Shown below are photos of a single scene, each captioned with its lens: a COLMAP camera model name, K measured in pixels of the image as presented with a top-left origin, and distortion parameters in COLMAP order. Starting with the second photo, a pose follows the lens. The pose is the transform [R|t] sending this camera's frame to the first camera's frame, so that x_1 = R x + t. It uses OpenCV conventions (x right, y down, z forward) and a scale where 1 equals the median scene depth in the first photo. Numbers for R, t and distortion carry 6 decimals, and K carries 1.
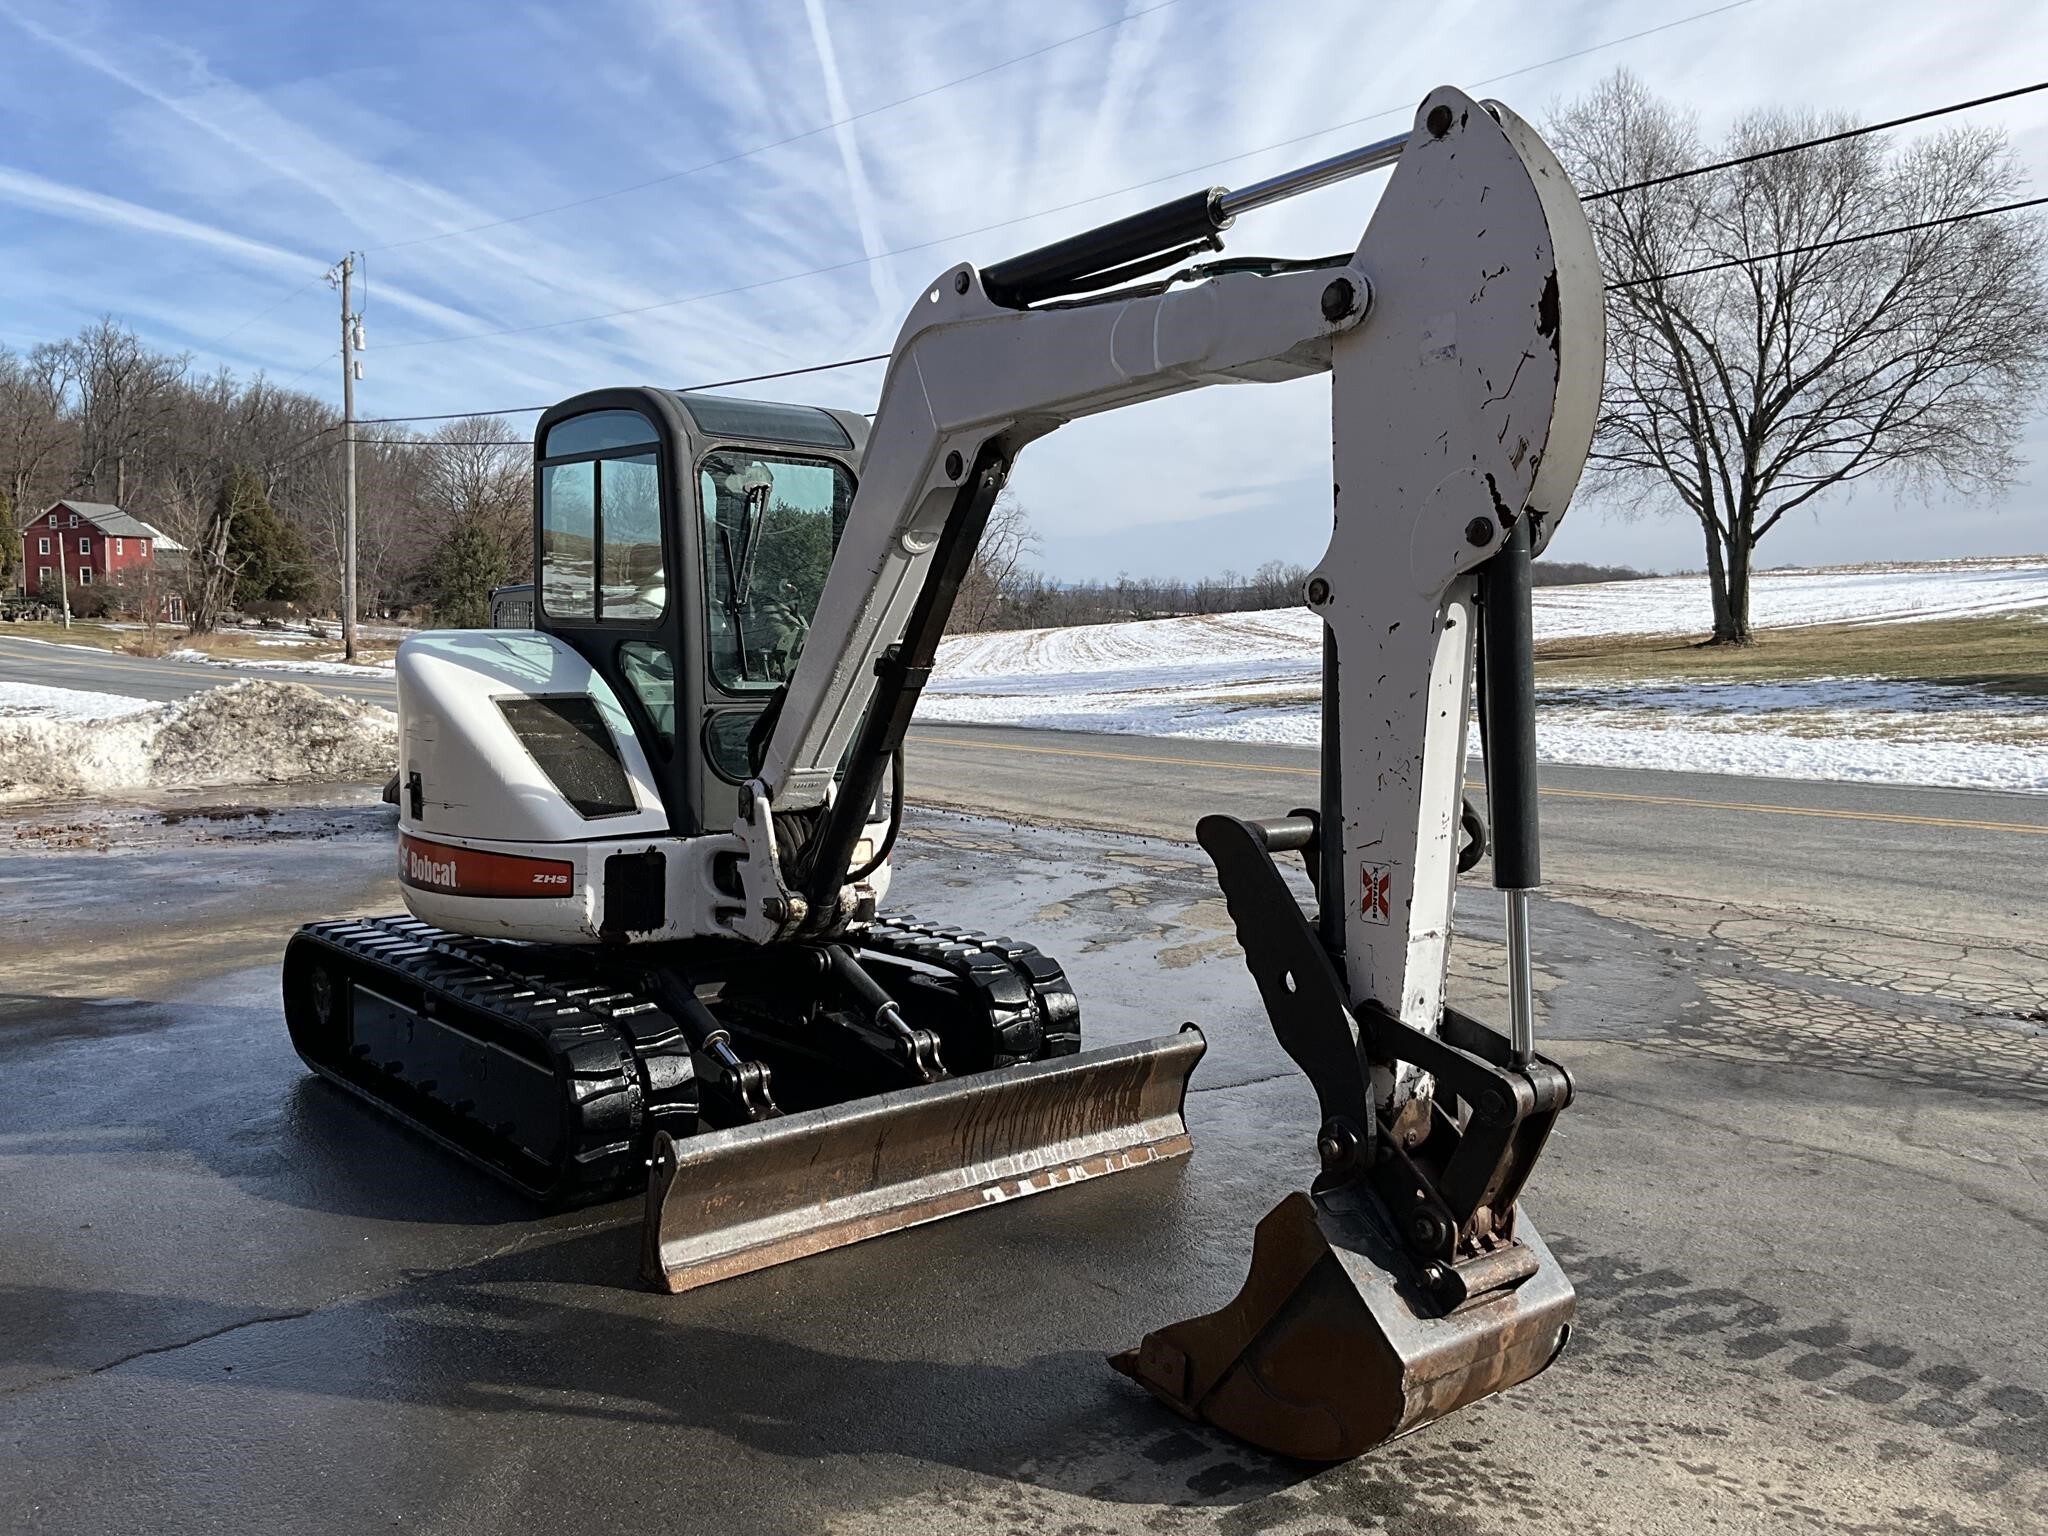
lens RADIAL K [[1676.2, 0, 1018.6], [0, 1676.2, 764.6], [0, 0, 1]] dist [0.125314, -0.279447]
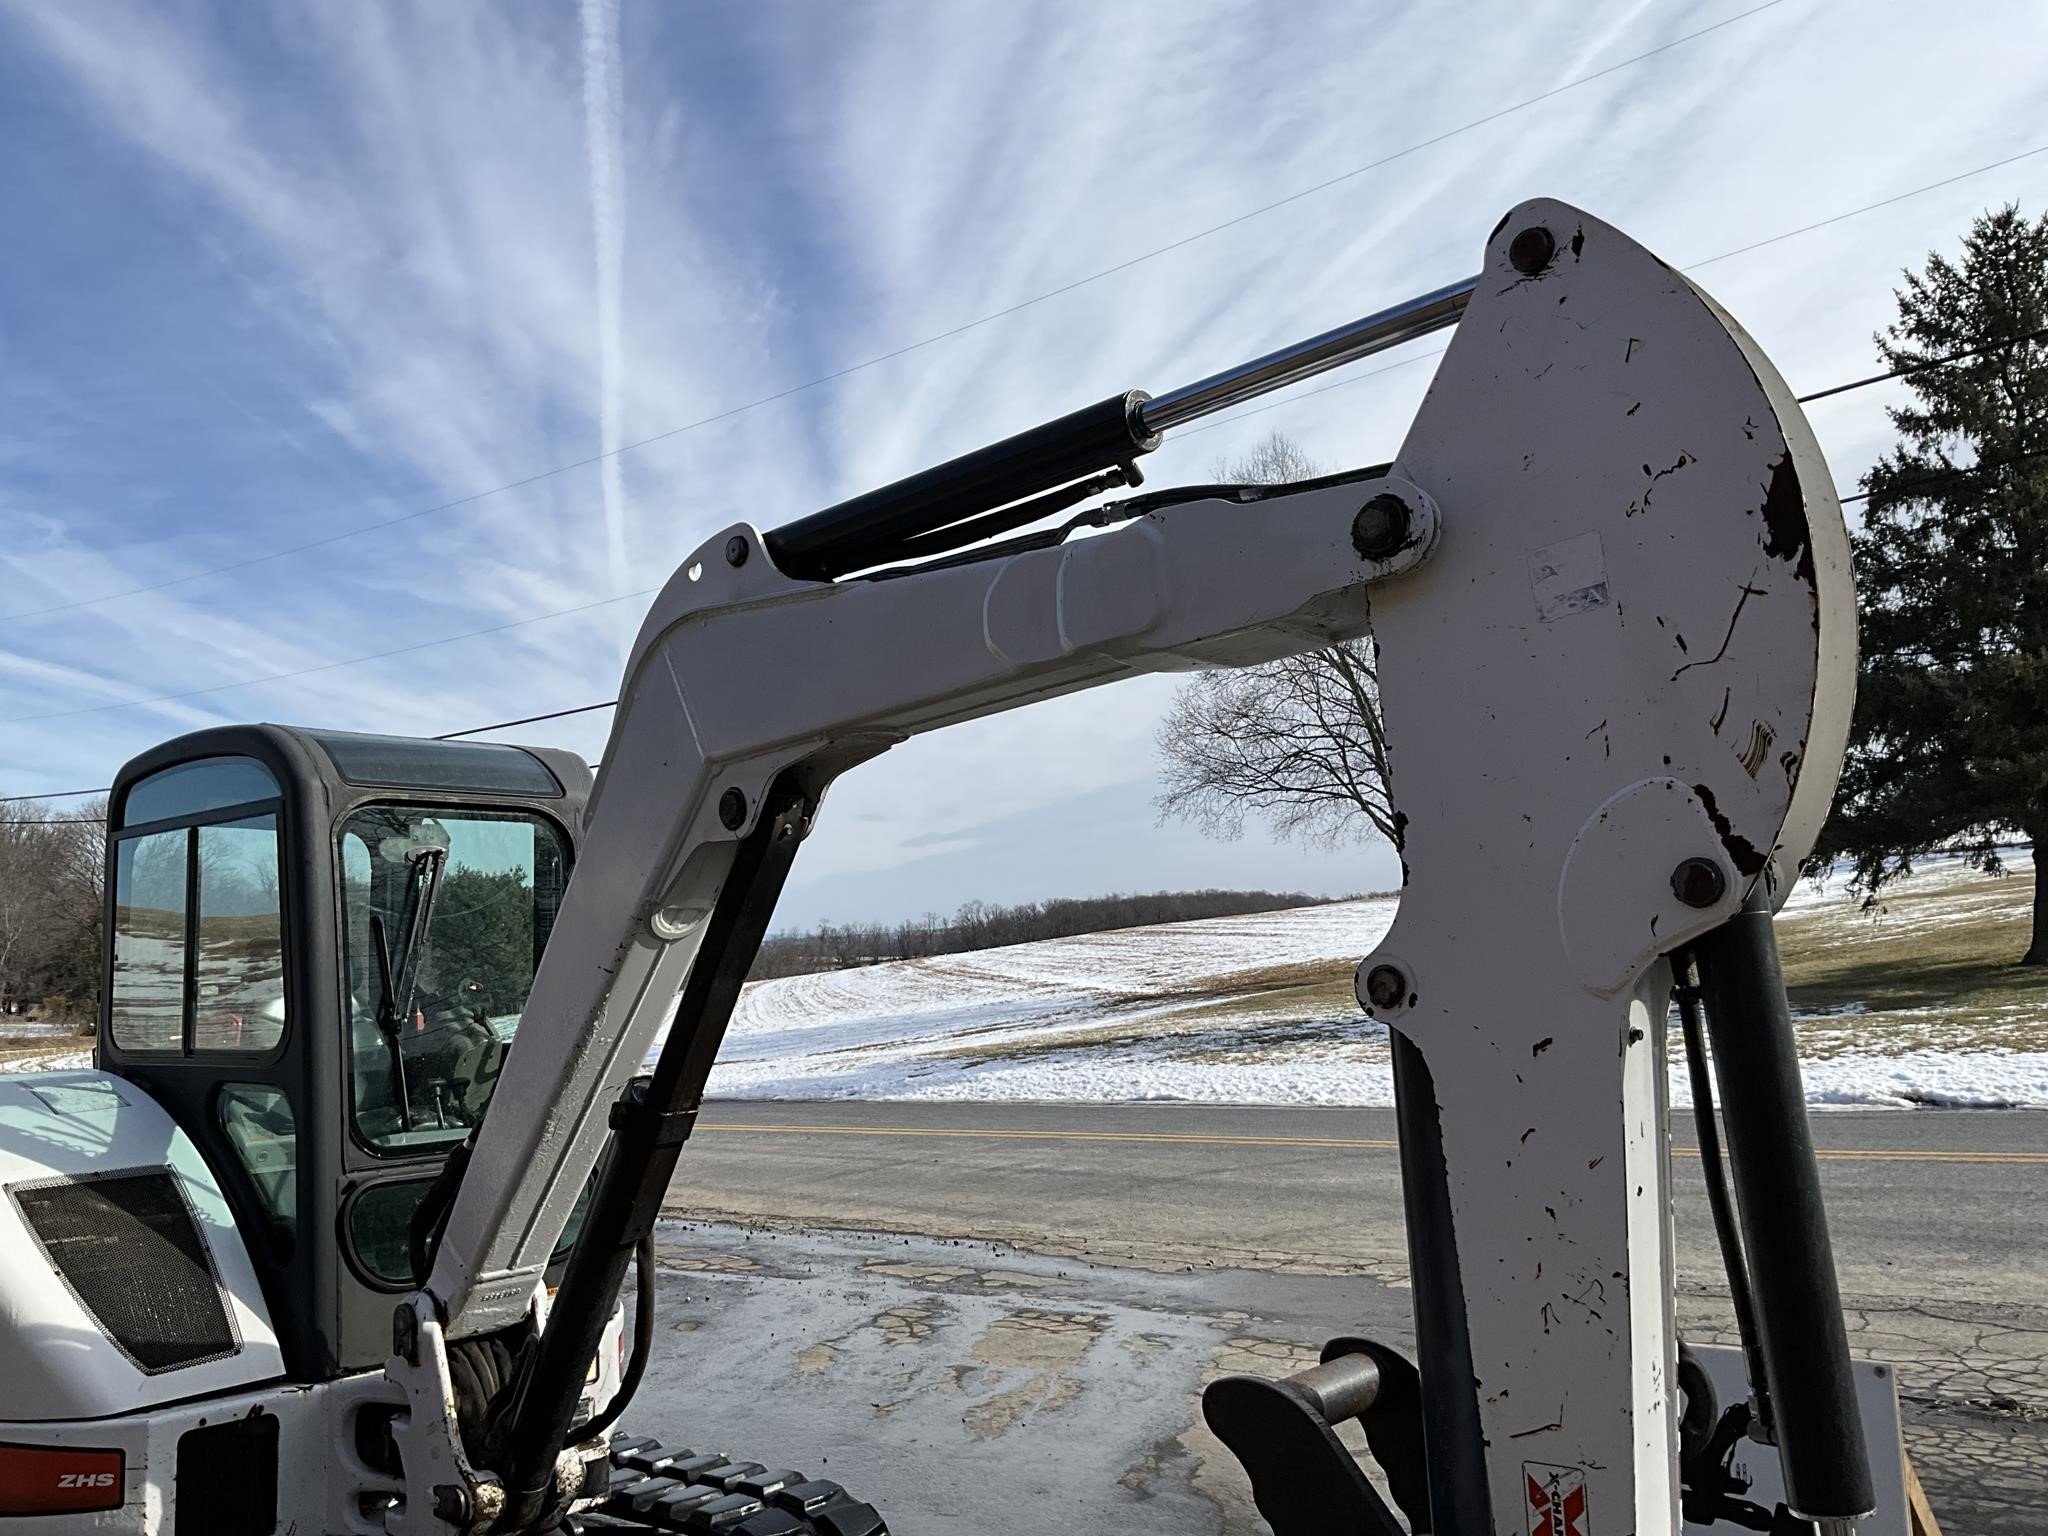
lens RADIAL K [[1681.9, 0, 1018.6], [0, 1681.9, 766.1], [0, 0, 1]] dist [0.113781, -0.242985]
pose [[0.983387, -0.032144, 0.178655, -0.036314], [0.067535, 0.978333, -0.195715, -0.043295], [-0.168493, 0.204529, 0.964250, 0.257970]]
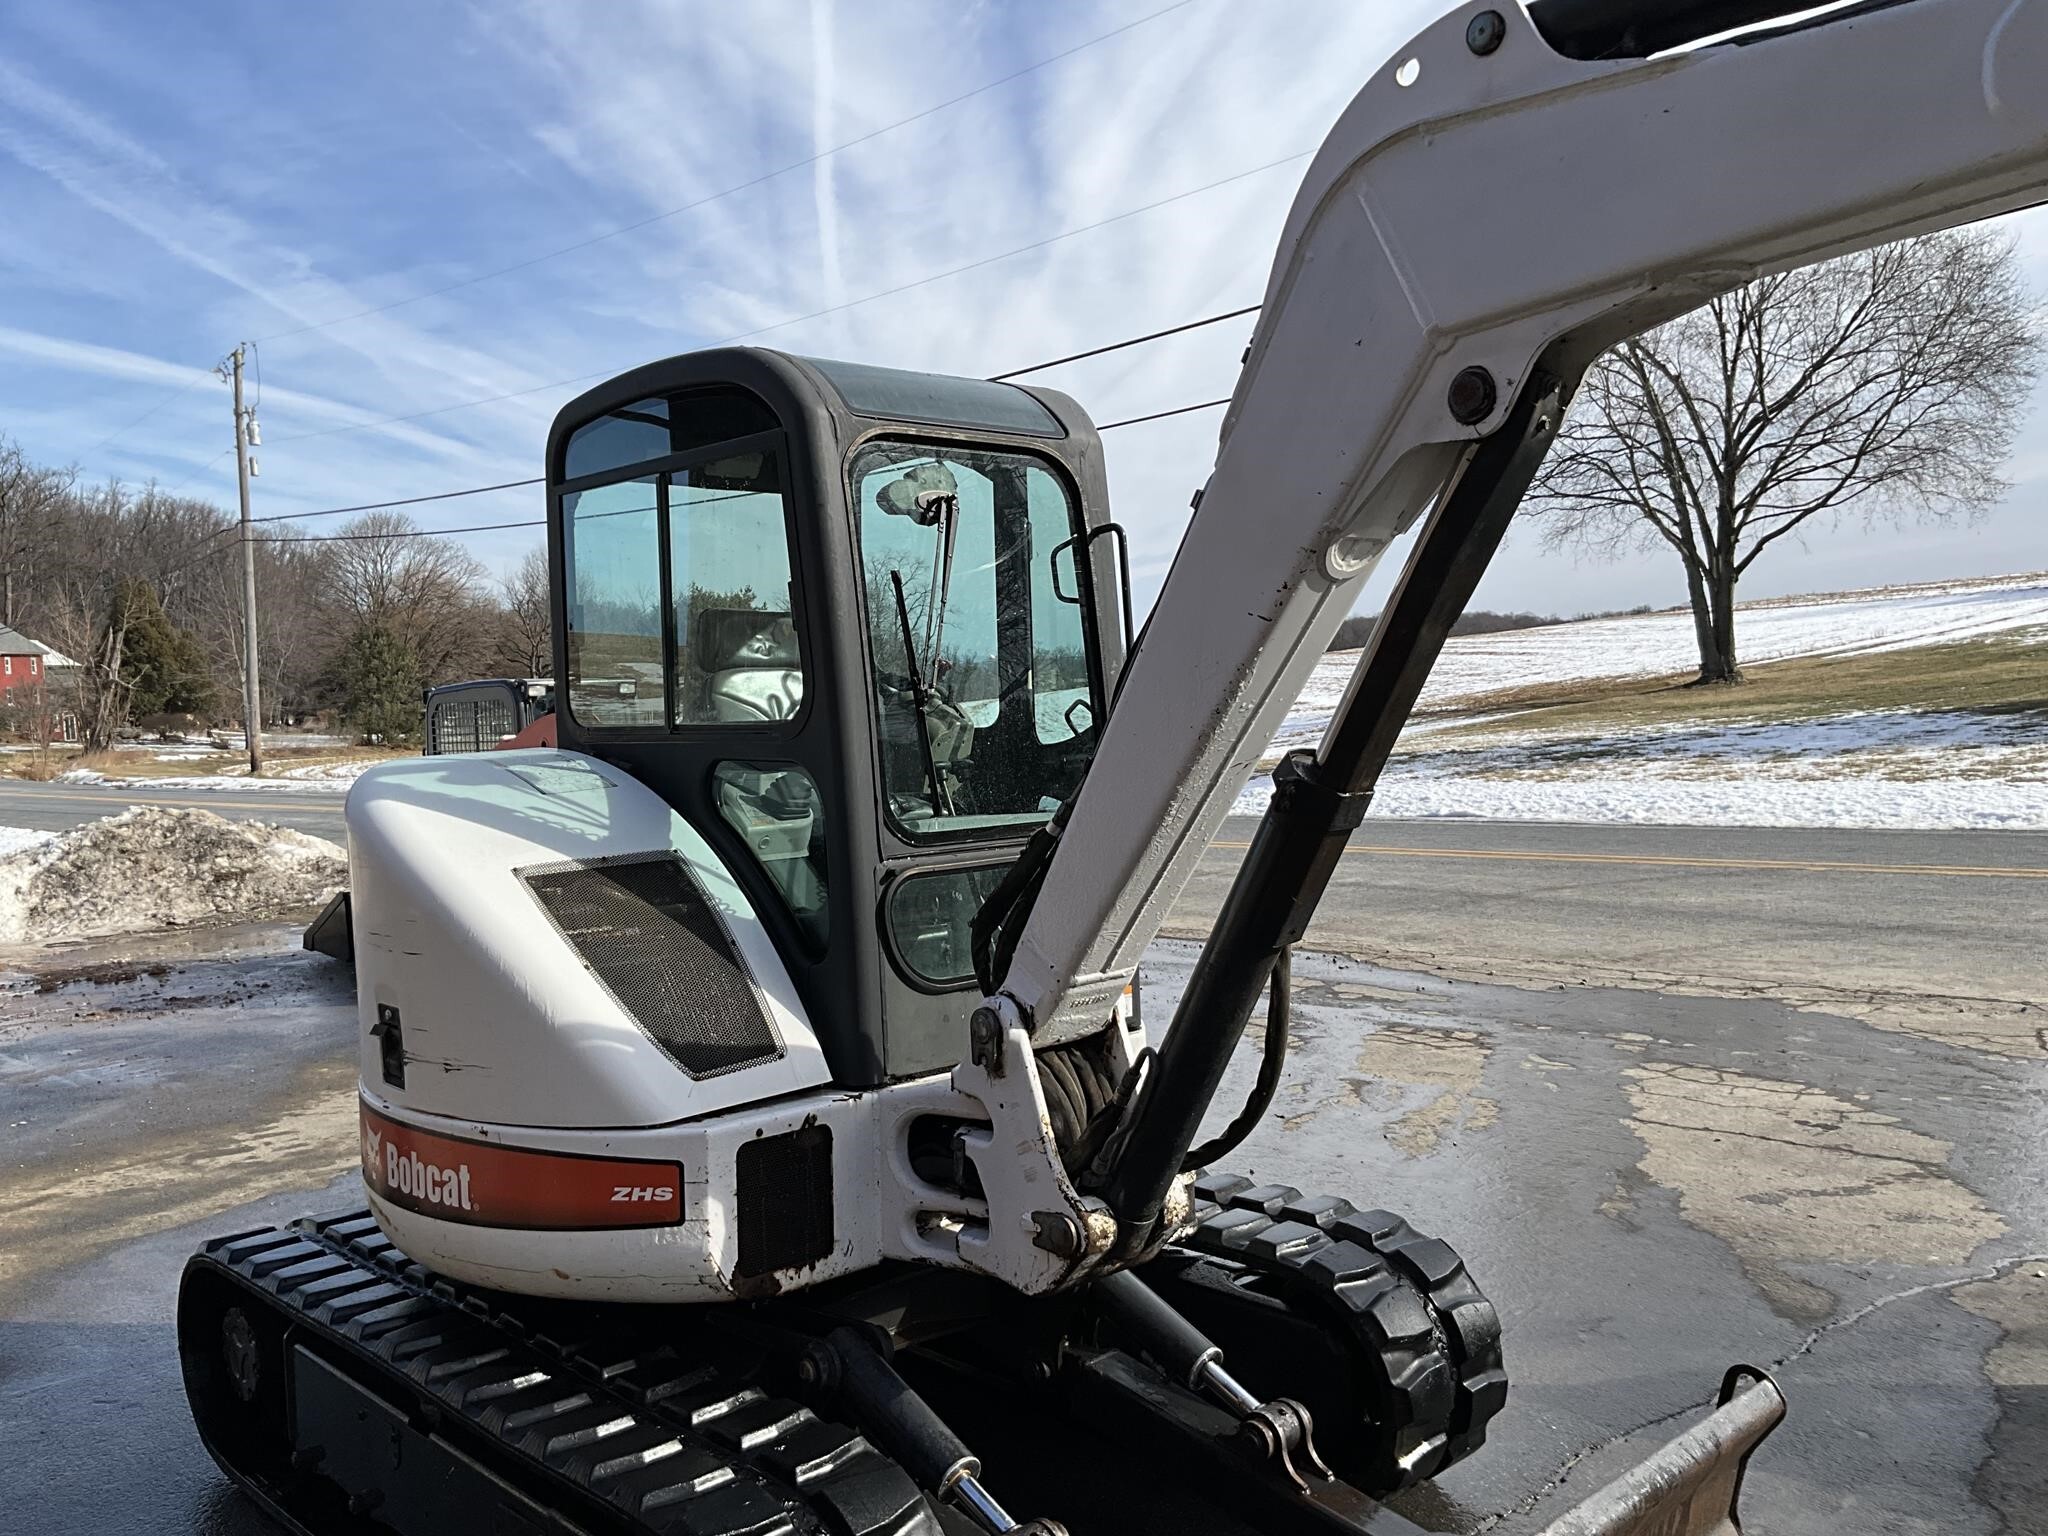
lens RADIAL K [[1681.9, 0, 1018.6], [0, 1681.9, 766.1], [0, 0, 1]] dist [0.113781, -0.242985]
pose [[0.997558, -0.052008, 0.046618, -0.160674], [0.053909, 0.997724, -0.040501, -0.042297], [-0.044406, 0.042916, 0.998091, 0.397040]]
